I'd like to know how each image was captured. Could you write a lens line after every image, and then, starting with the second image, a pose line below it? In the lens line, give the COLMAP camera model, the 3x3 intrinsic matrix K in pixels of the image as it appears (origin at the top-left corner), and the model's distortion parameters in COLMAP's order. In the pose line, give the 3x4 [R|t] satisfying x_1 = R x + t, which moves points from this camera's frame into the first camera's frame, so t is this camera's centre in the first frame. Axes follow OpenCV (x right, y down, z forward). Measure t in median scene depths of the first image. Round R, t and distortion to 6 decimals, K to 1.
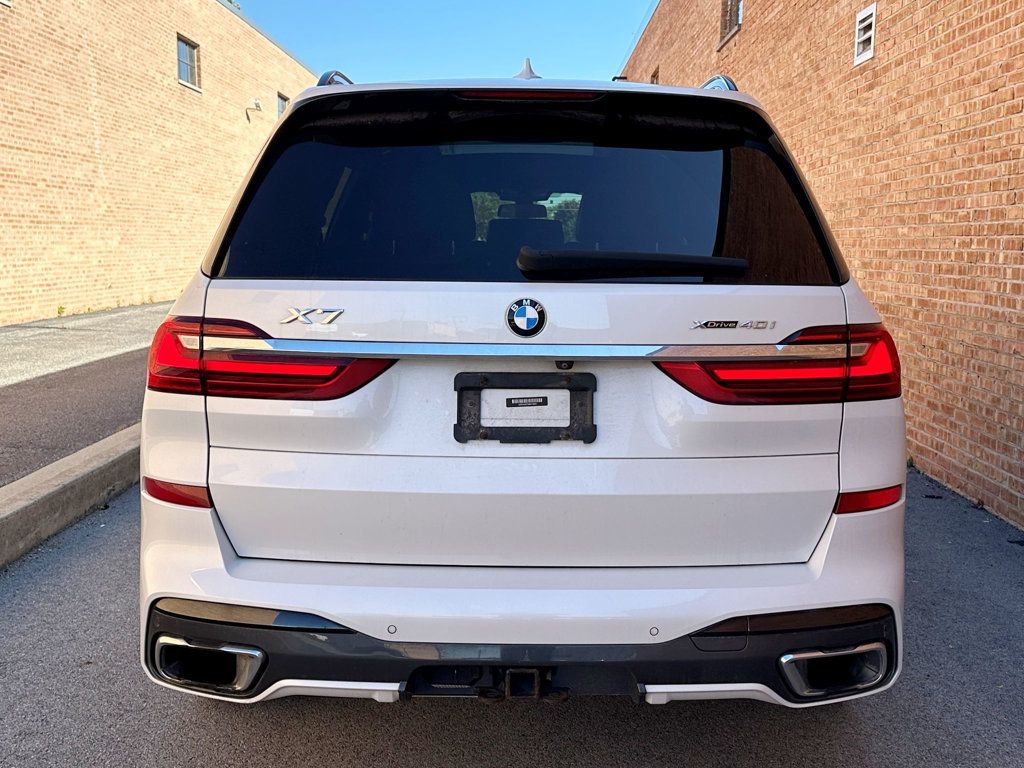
lens RADIAL K [[1140.2, 0, 515.7], [0, 1140.2, 381.7], [0, 0, 1]] dist [0.064040, 0.000000]
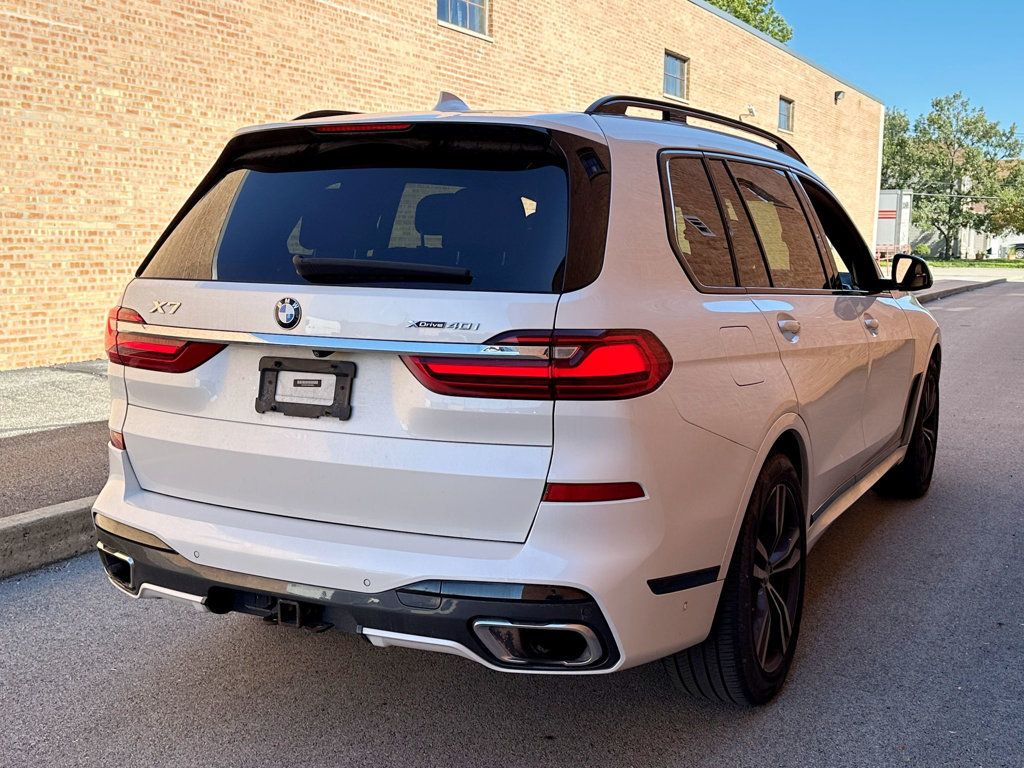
lens RADIAL K [[1140.2, 0, 519.1], [0, 1140.2, 385.0], [0, 0, 1]] dist [0.064040, 0.000000]
pose [[0.892098, 0.055666, -0.448399, 0.311114], [-0.055612, 0.998364, 0.013300, -0.003759], [0.448406, 0.013071, 0.893735, 0.005476]]
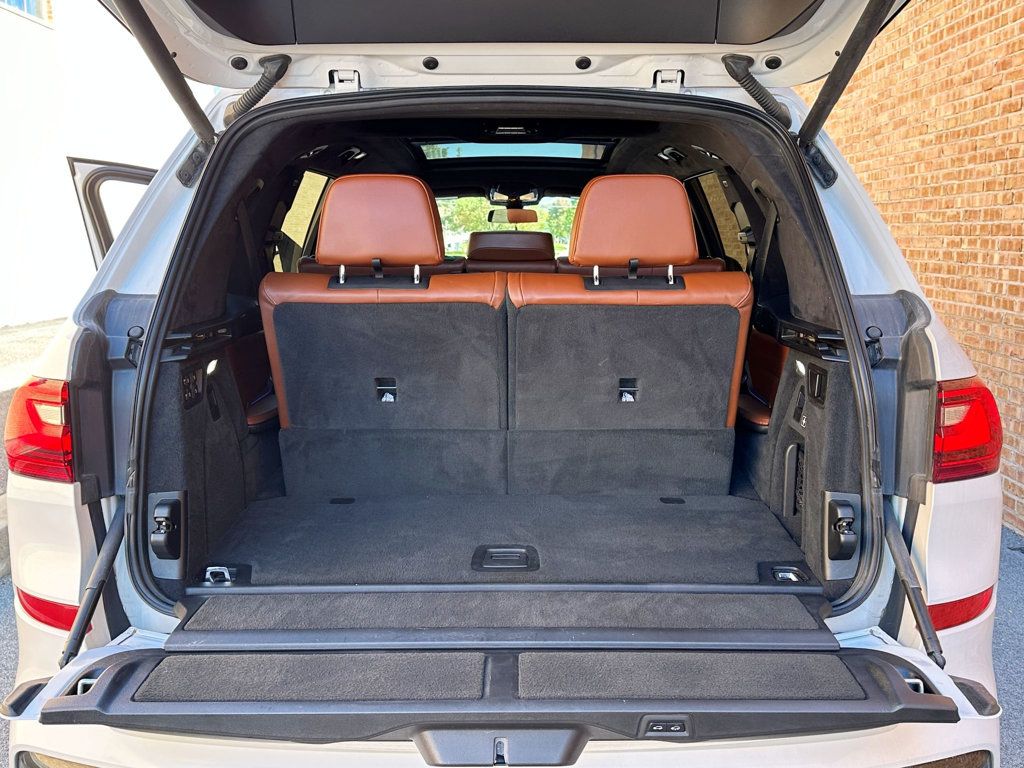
lens RADIAL K [[962.6, 0, 511.0], [0, 962.6, 381.3], [0, 0, 1]] dist [0.043788, 0.000000]
pose [[0.999931, -0.010429, -0.005336, 0.005387], [0.010594, 0.999438, 0.031795, -0.032065], [0.005002, -0.031849, 0.999480, 0.151717]]
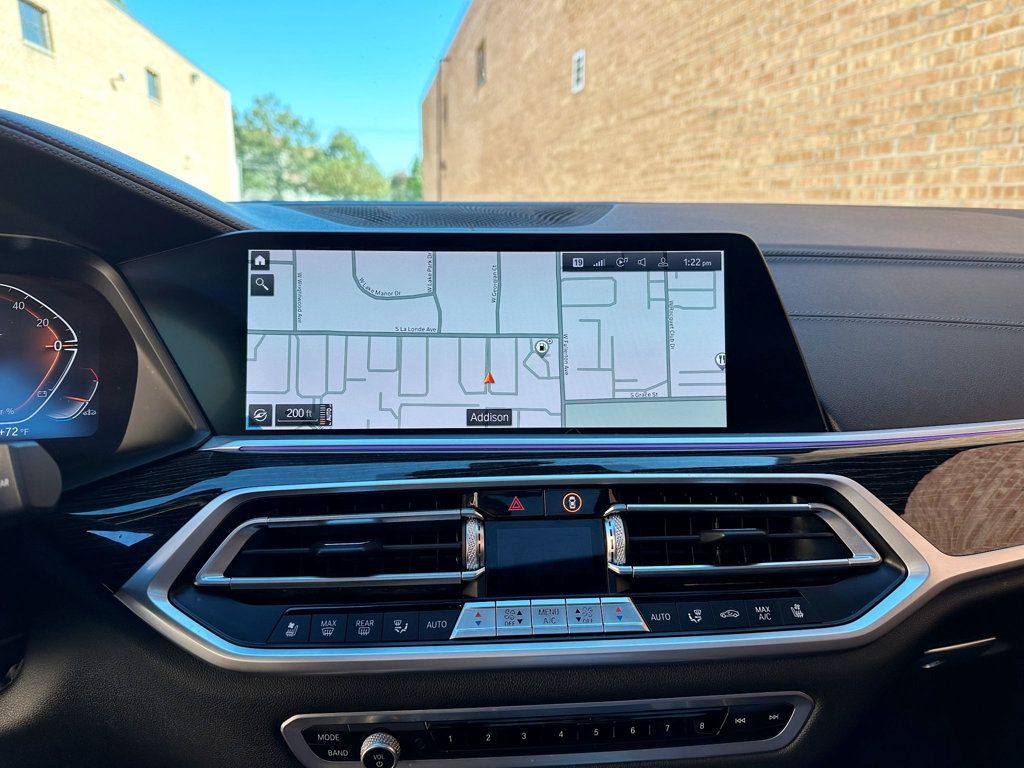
lens RADIAL K [[756.9, 0, 514.6], [0, 756.9, 380.5], [0, 0, 1]] dist [0.006479, -0.027375]
pose [[0.980935, -0.044930, 0.189072, -0.005823], [0.024465, 0.993718, 0.109210, -0.082851], [-0.192791, -0.102502, 0.975872, 0.864057]]
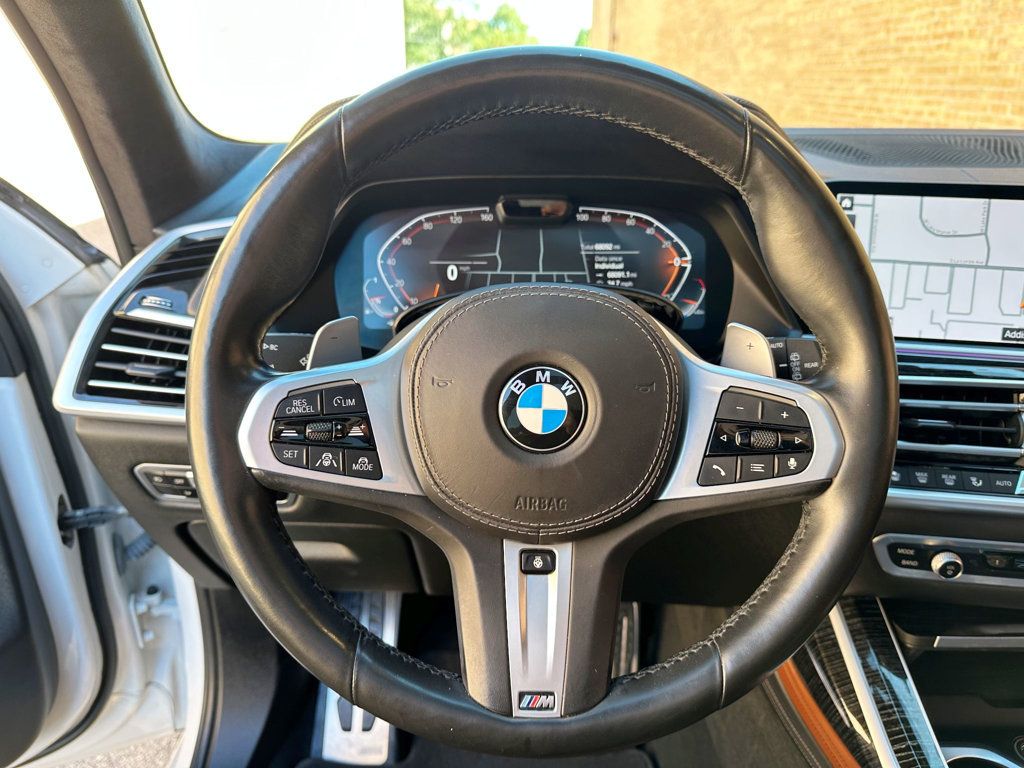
lens RADIAL K [[756.9, 0, 510.8], [0, 756.9, 390.9], [0, 0, 1]] dist [0.006479, -0.027375]
pose [[0.999956, 0.004012, -0.008452, -0.058200], [-0.001625, 0.964125, 0.265445, -0.089571], [0.009214, -0.265419, 0.964089, 0.842204]]
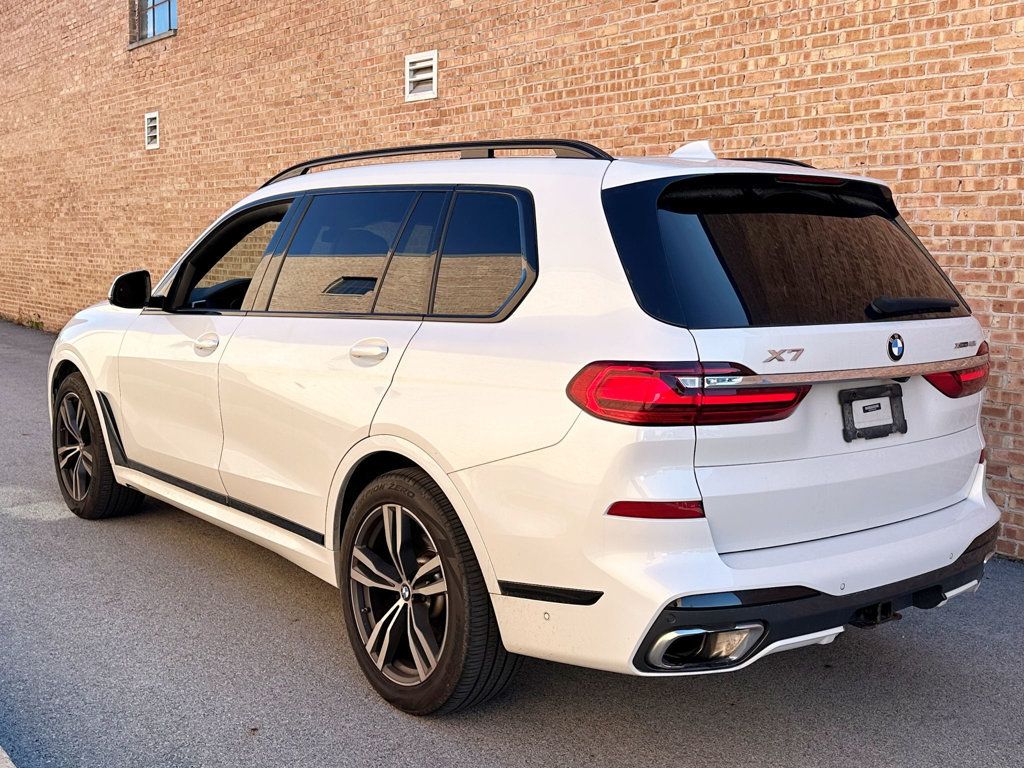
lens RADIAL K [[1140.2, 0, 520.6], [0, 1140.2, 392.4], [0, 0, 1]] dist [0.064040, 0.000000]
pose [[0.780053, -0.076582, 0.621010, -0.485936], [0.067577, 0.996988, 0.038064, -0.034029], [-0.622054, 0.012274, 0.782878, 0.072819]]
